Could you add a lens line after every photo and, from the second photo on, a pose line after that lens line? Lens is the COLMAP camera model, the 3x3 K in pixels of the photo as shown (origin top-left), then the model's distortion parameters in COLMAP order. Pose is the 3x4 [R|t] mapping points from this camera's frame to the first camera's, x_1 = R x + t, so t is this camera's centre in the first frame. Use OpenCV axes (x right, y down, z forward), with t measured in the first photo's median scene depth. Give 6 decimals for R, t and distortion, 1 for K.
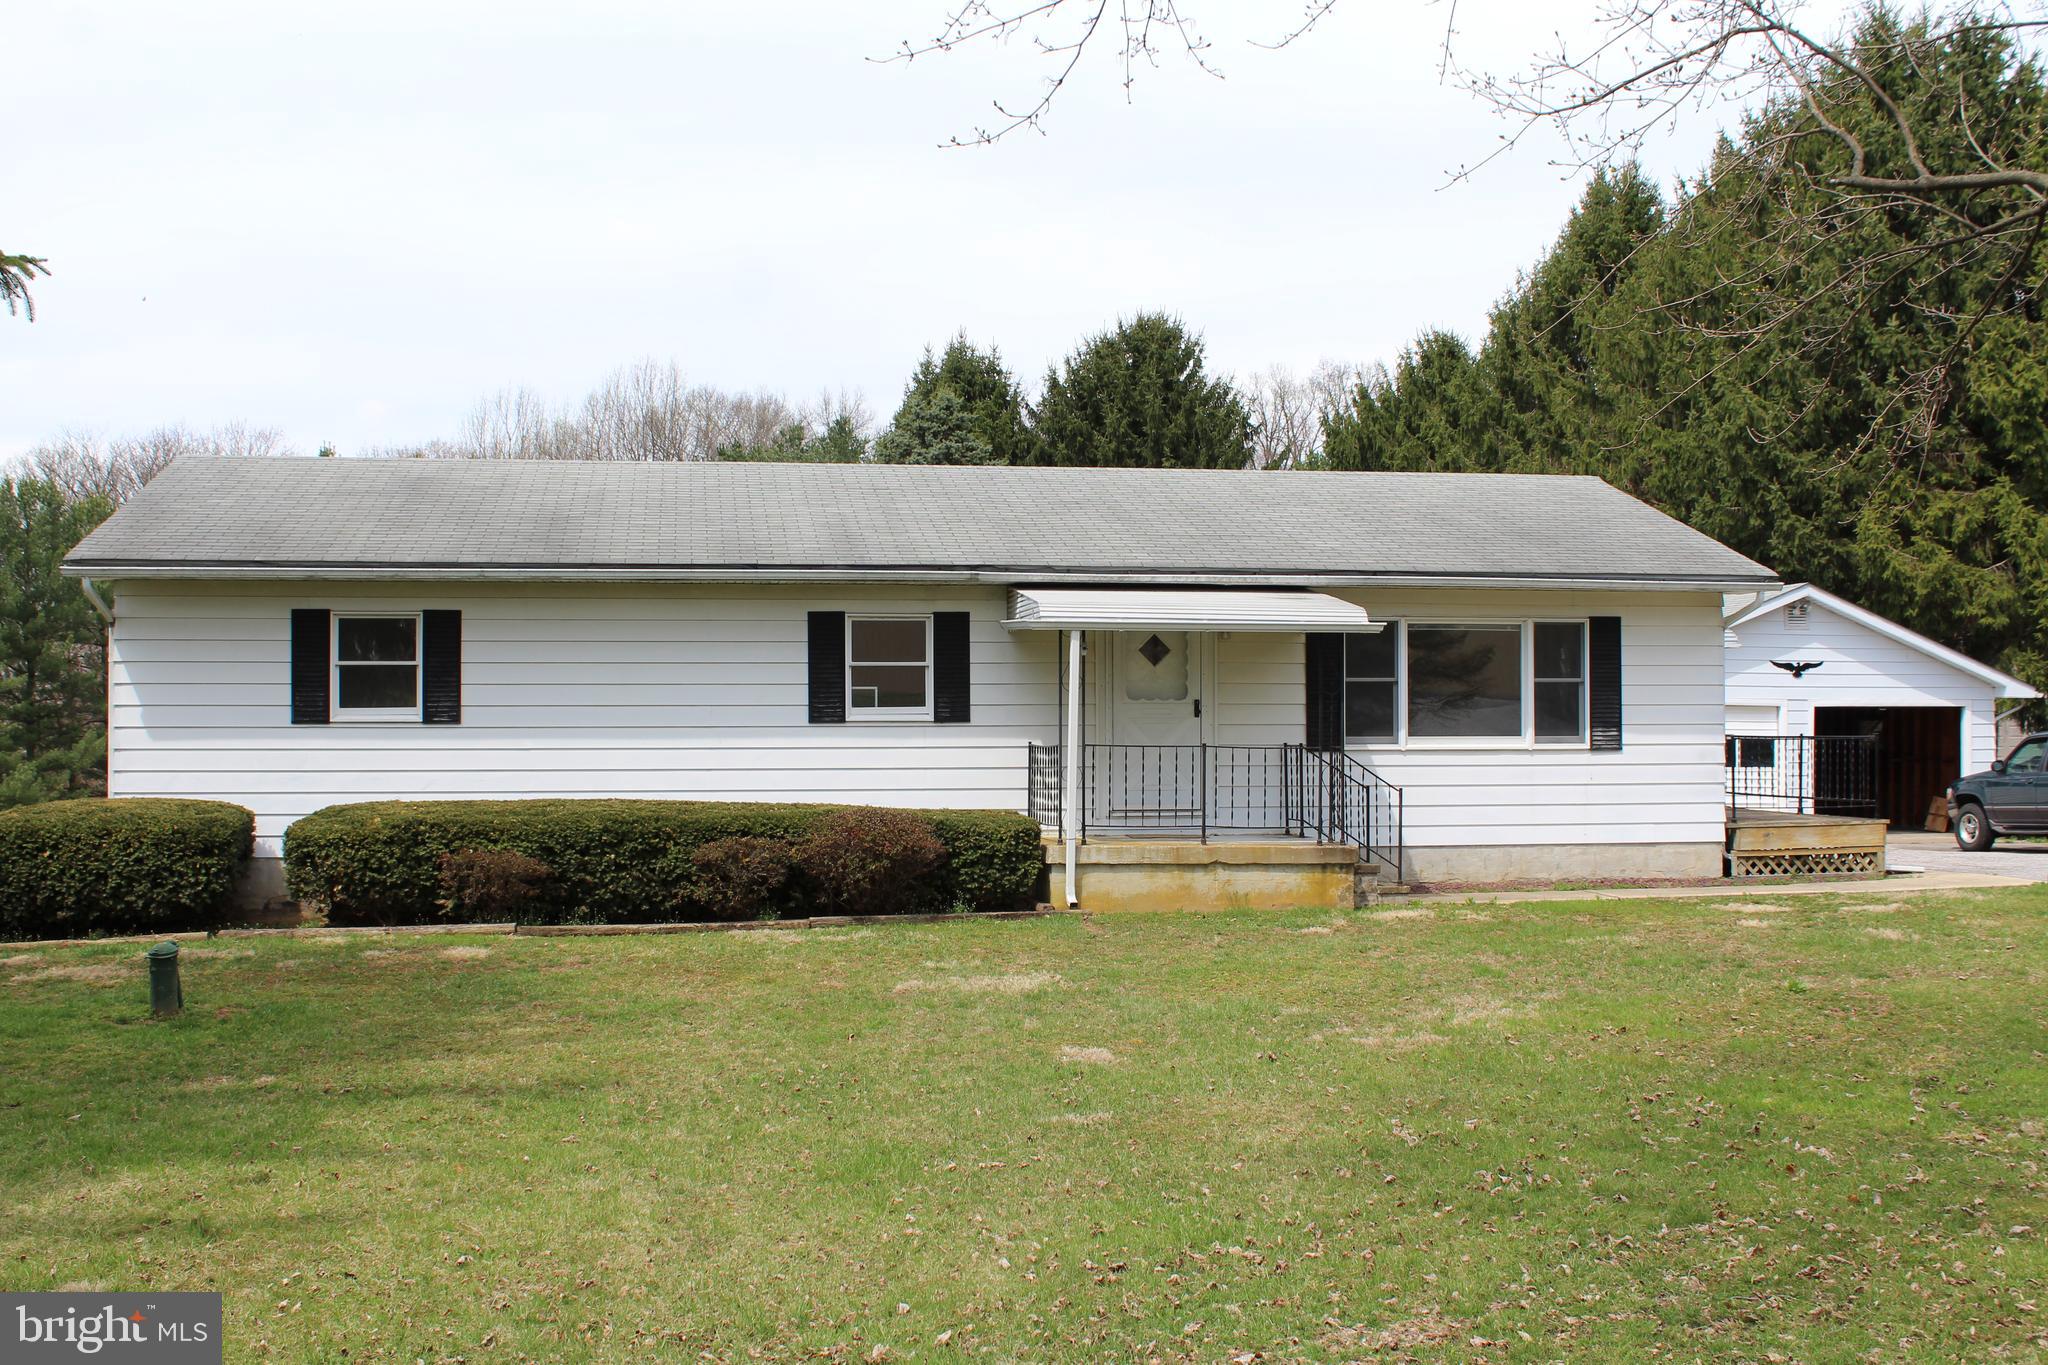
lens RADIAL K [[1925.7, 0, 1001.8], [0, 1925.7, 689.3], [0, 0, 1]] dist [-0.044687, 0.000000]
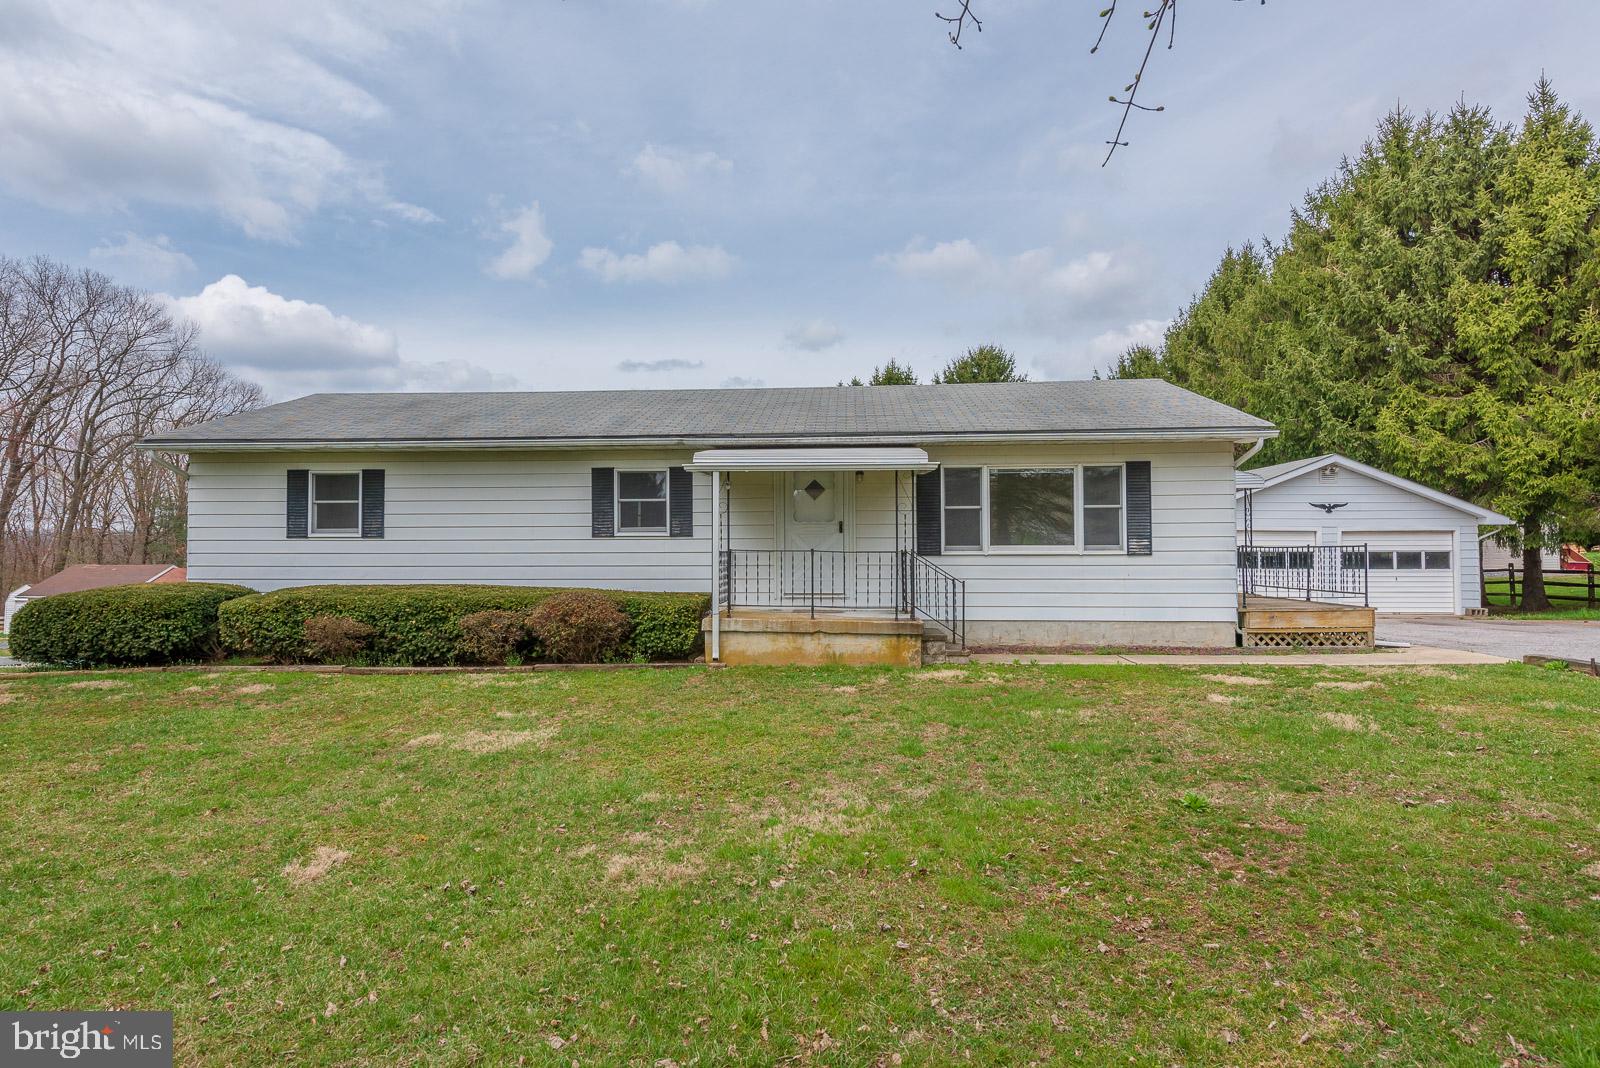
lens RADIAL K [[820.4, 0, 779.7], [0, 820.4, 521.2], [0, 0, 1]] dist [0.028042, -0.011137]
pose [[0.975089, -0.008633, -0.221646, 0.196235], [0.005103, 0.999851, -0.016495, 0.015906], [0.221755, 0.014953, 0.974988, 0.356287]]
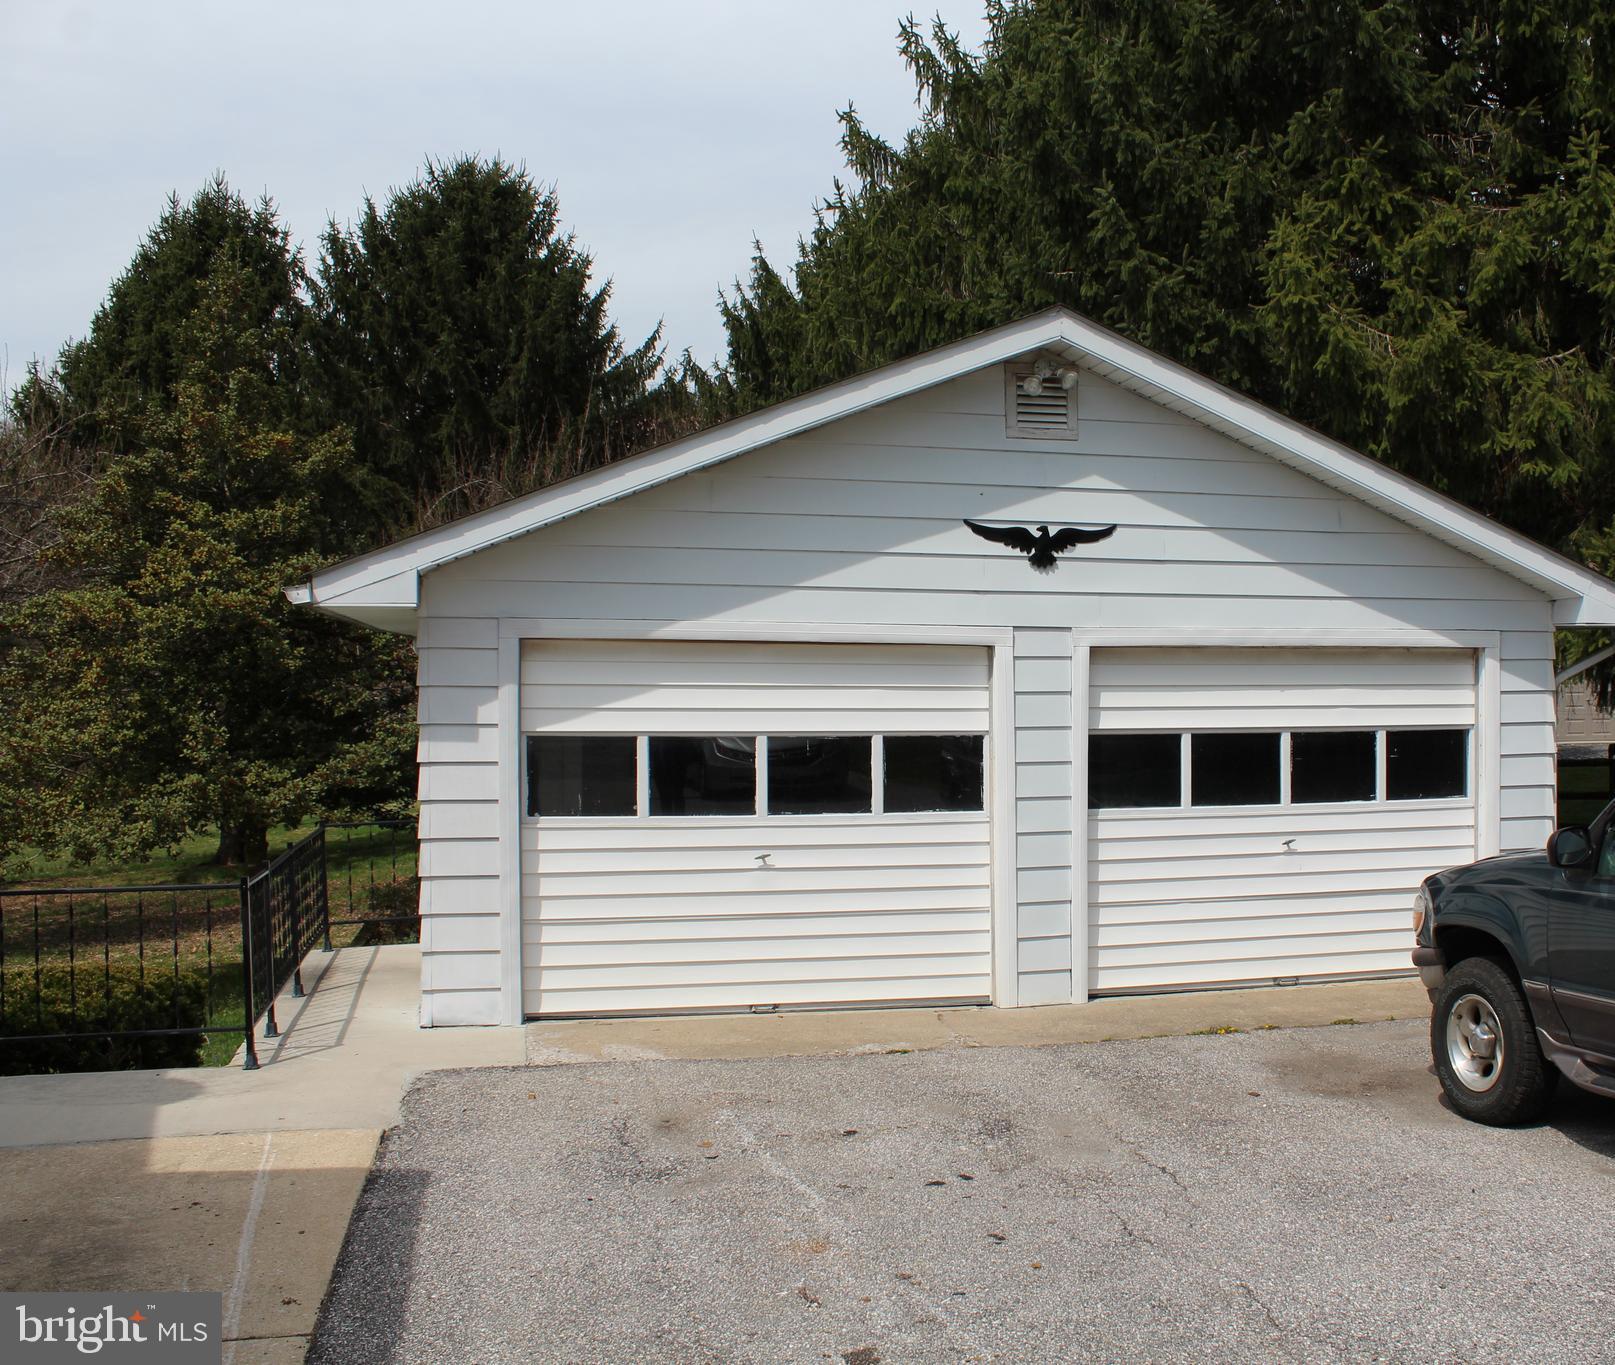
lens RADIAL K [[1733.6, 0, 820.6], [0, 1733.6, 688.5], [0, 0, 1]] dist [-0.083663, 0.000000]
pose [[0.996830, 0.002060, 0.079529, 0.564167], [-0.003067, 0.999917, 0.012542, 0.021369], [-0.079496, -0.012746, 0.996754, 1.088162]]
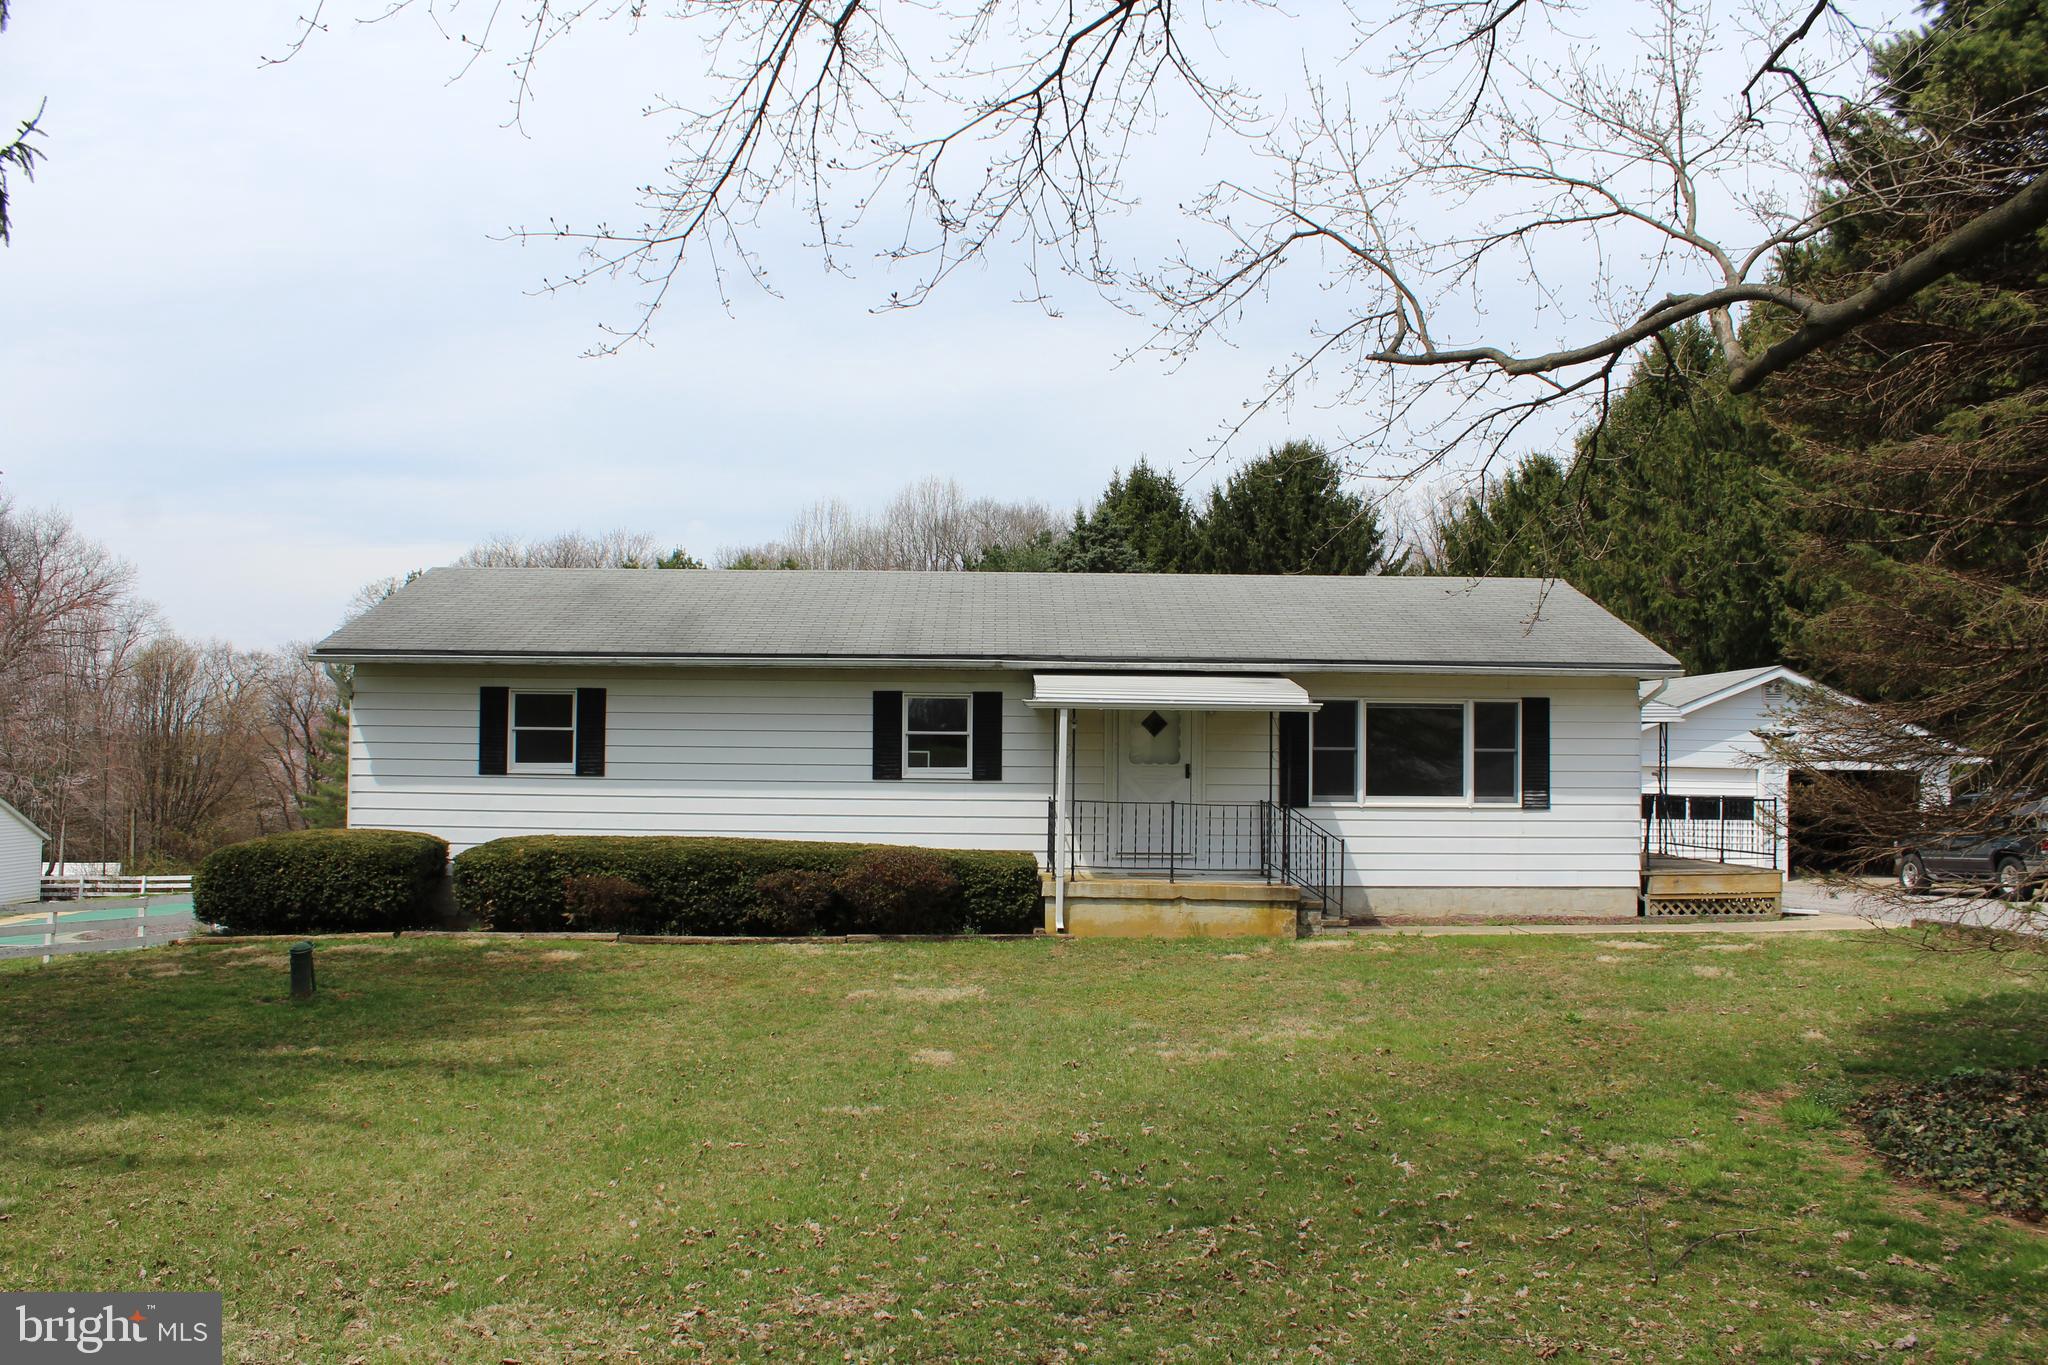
lens RADIAL K [[1551.2, 0, 1031.7], [0, 1551.2, 697.3], [0, 0, 1]] dist [-0.098306, 0.039706]
pose [[0.991757, 0.006178, -0.127982, 0.128014], [-0.009716, 0.999587, -0.027044, -0.009353], [0.127762, 0.028065, 0.991408, 0.004785]]
